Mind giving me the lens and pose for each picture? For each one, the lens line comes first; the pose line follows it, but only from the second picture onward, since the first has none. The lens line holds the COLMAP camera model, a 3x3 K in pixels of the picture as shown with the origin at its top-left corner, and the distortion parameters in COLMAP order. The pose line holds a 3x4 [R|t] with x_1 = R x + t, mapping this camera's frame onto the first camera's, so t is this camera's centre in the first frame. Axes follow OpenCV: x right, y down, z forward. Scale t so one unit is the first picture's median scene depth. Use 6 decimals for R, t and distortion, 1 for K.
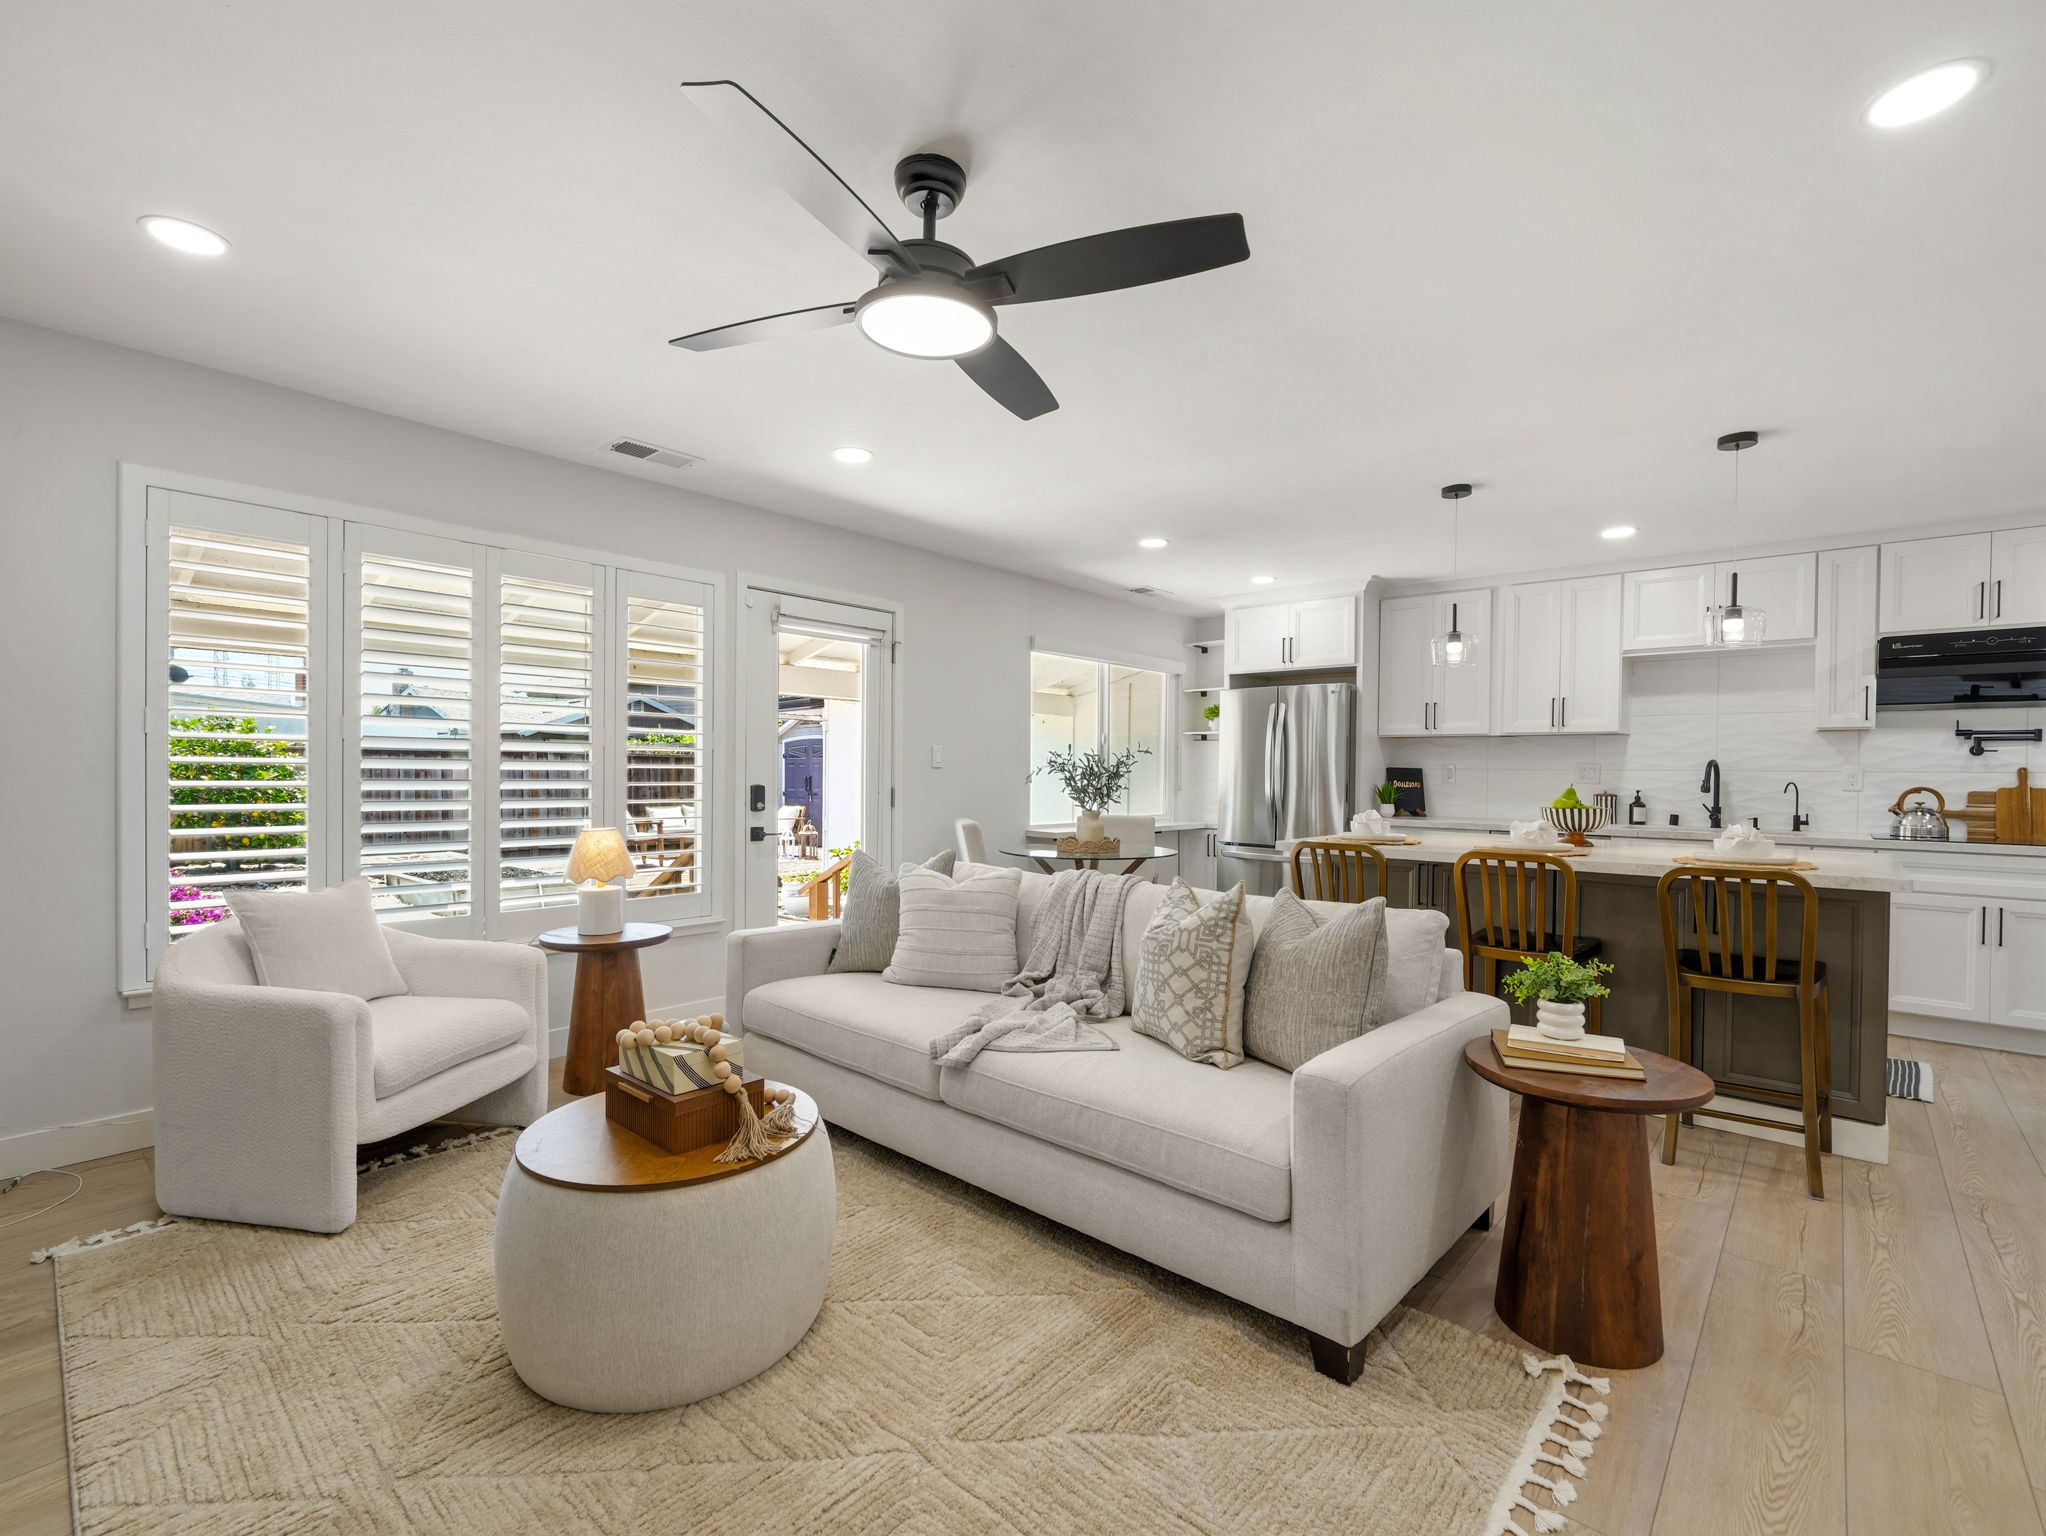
lens RADIAL K [[916.1, 0, 1014.2], [0, 916.1, 787.5], [0, 0, 1]] dist [-0.006249, 0.000443]
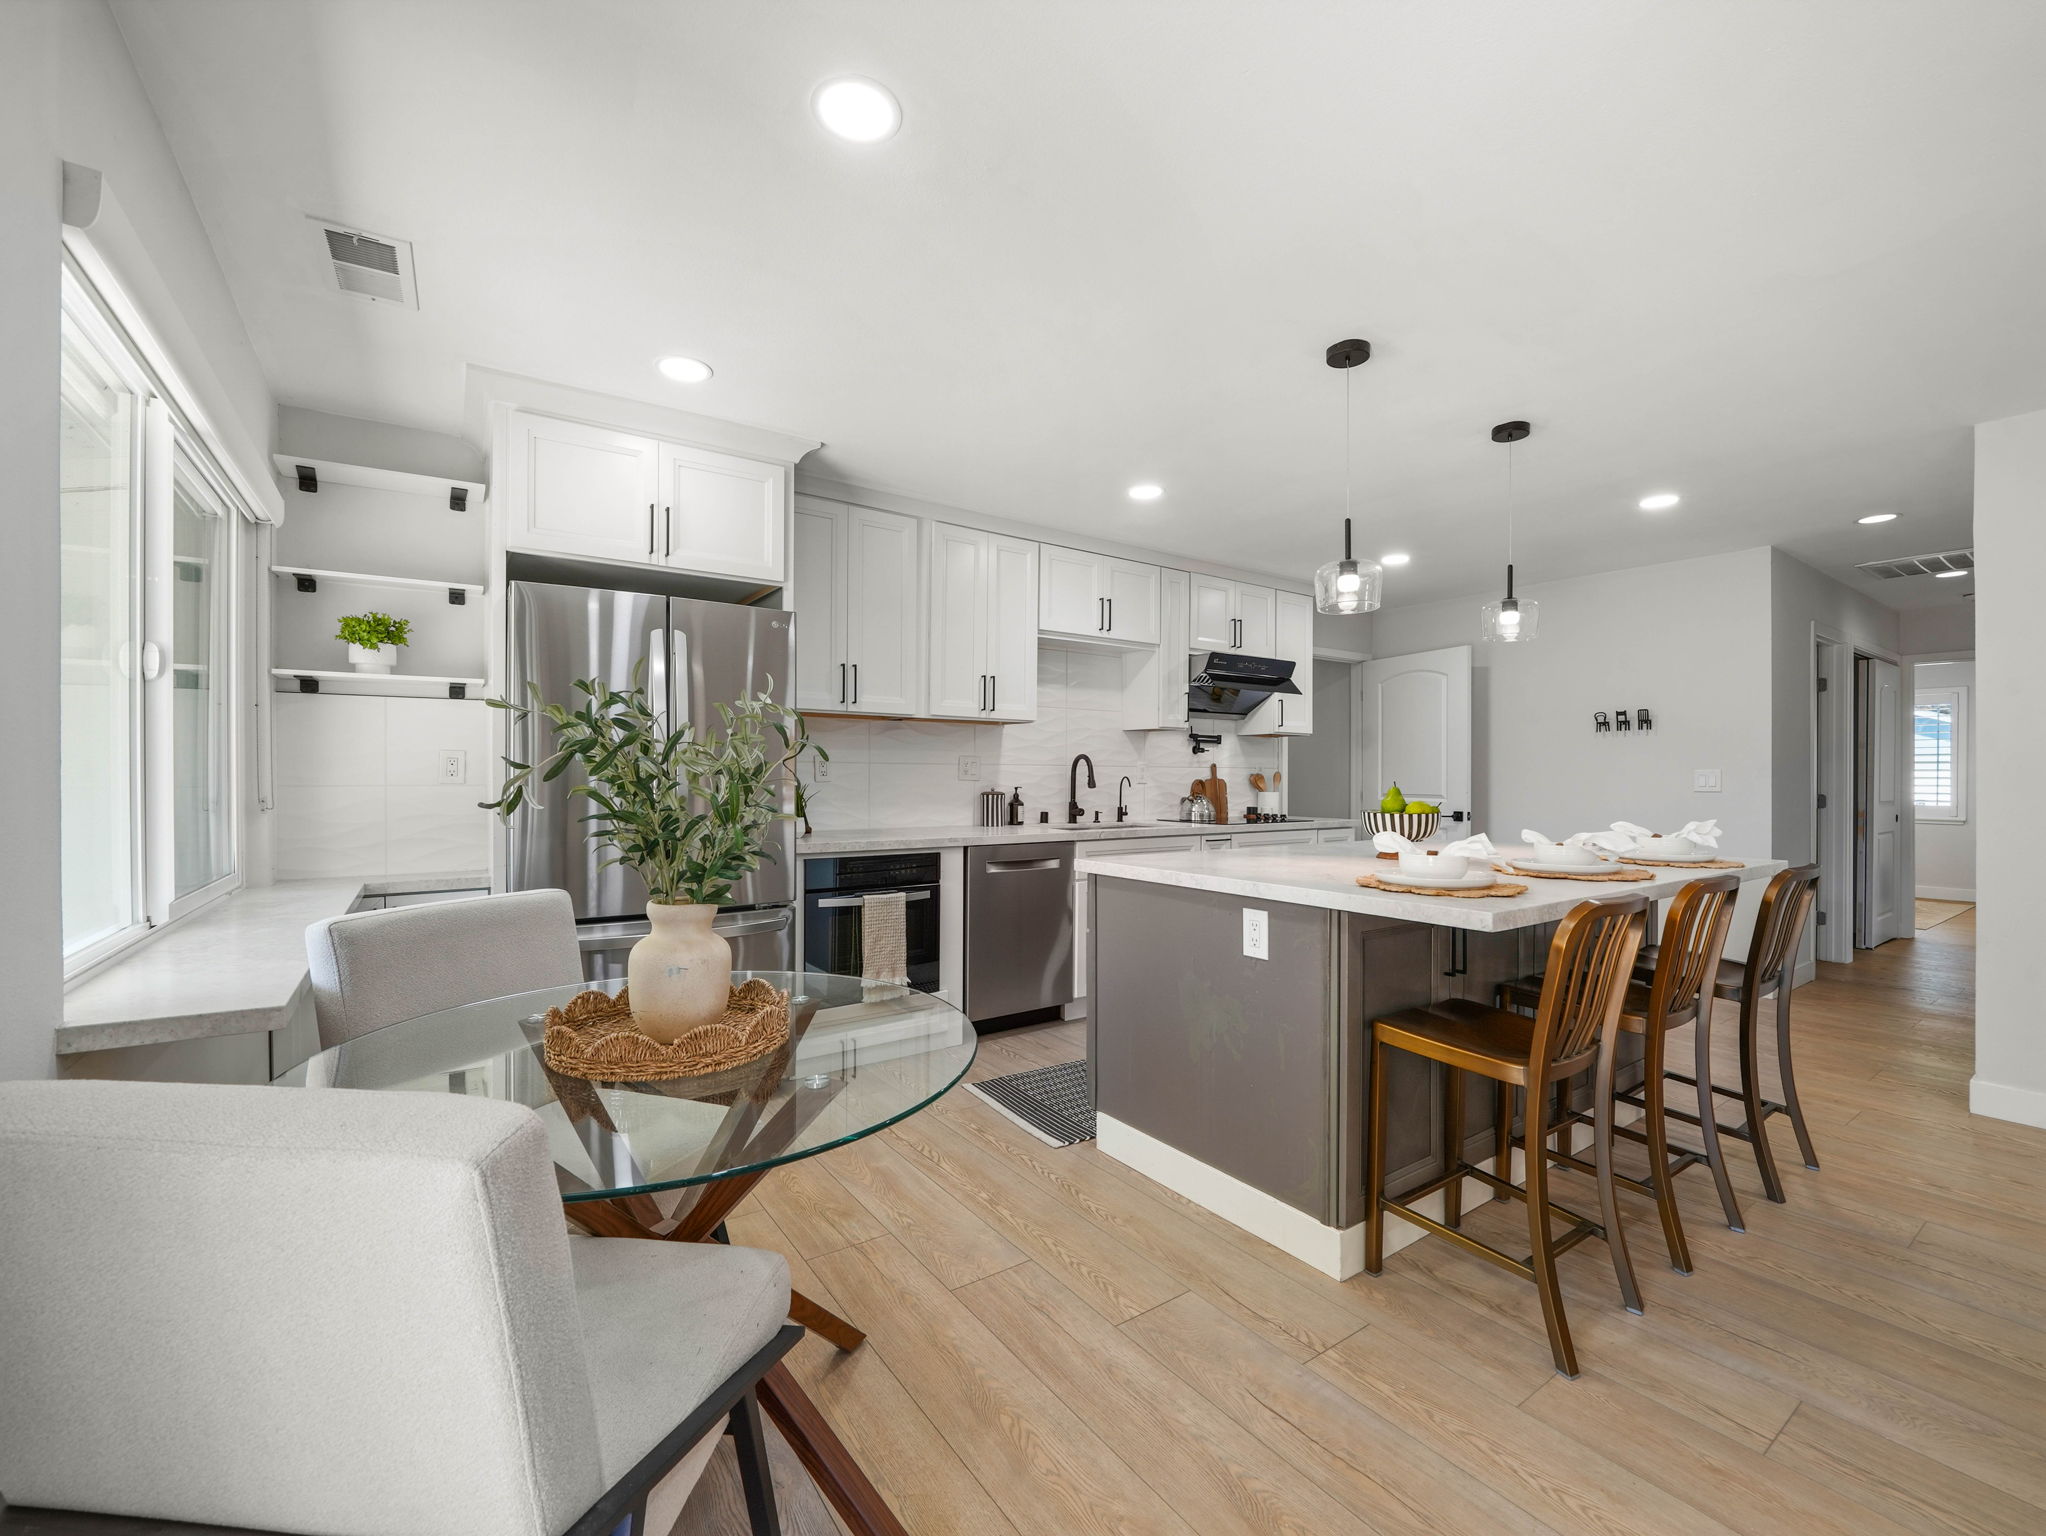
lens RADIAL K [[860.5, 0, 1011.7], [0, 860.5, 793.2], [0, 0, 1]] dist [-0.002527, -0.000248]
pose [[0.232989, -0.031456, 0.971971, -0.168358], [0.014562, 0.999478, 0.028856, -0.017701], [-0.972370, 0.007431, 0.233325, 0.922535]]
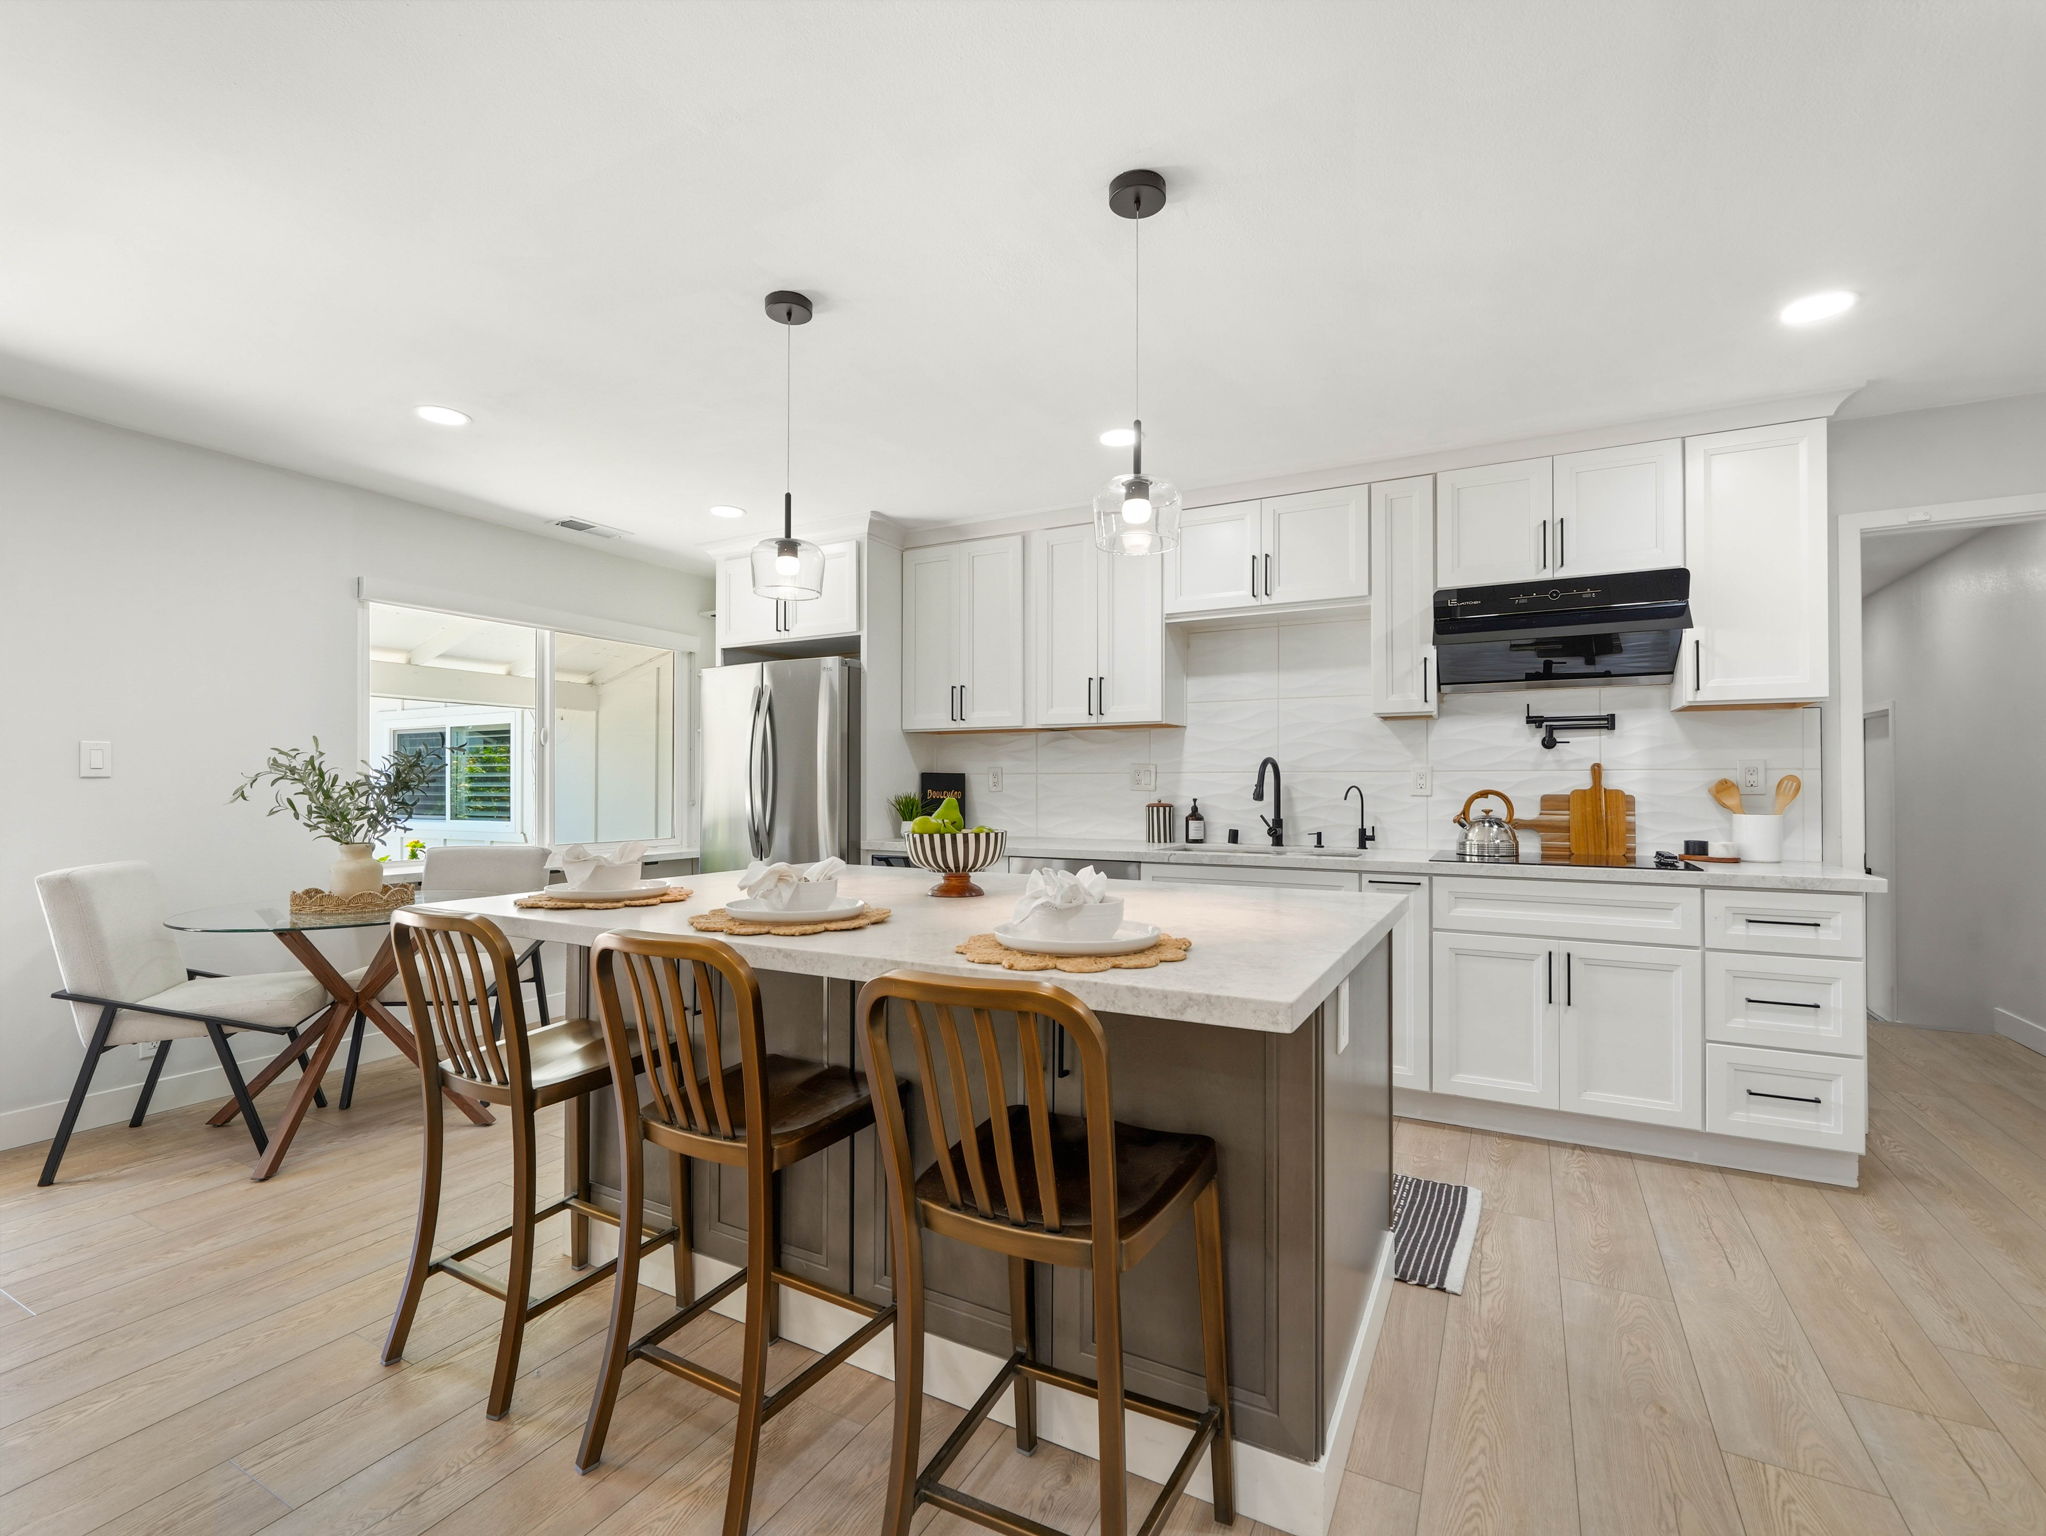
lens RADIAL K [[916.1, 0, 1014.2], [0, 916.1, 787.5], [0, 0, 1]] dist [-0.006249, 0.000443]
pose [[0.972945, -0.012071, 0.230720, 0.408907], [0.015377, 0.999803, -0.012537, 0.001070], [-0.230524, 0.015746, 0.972939, 0.326101]]
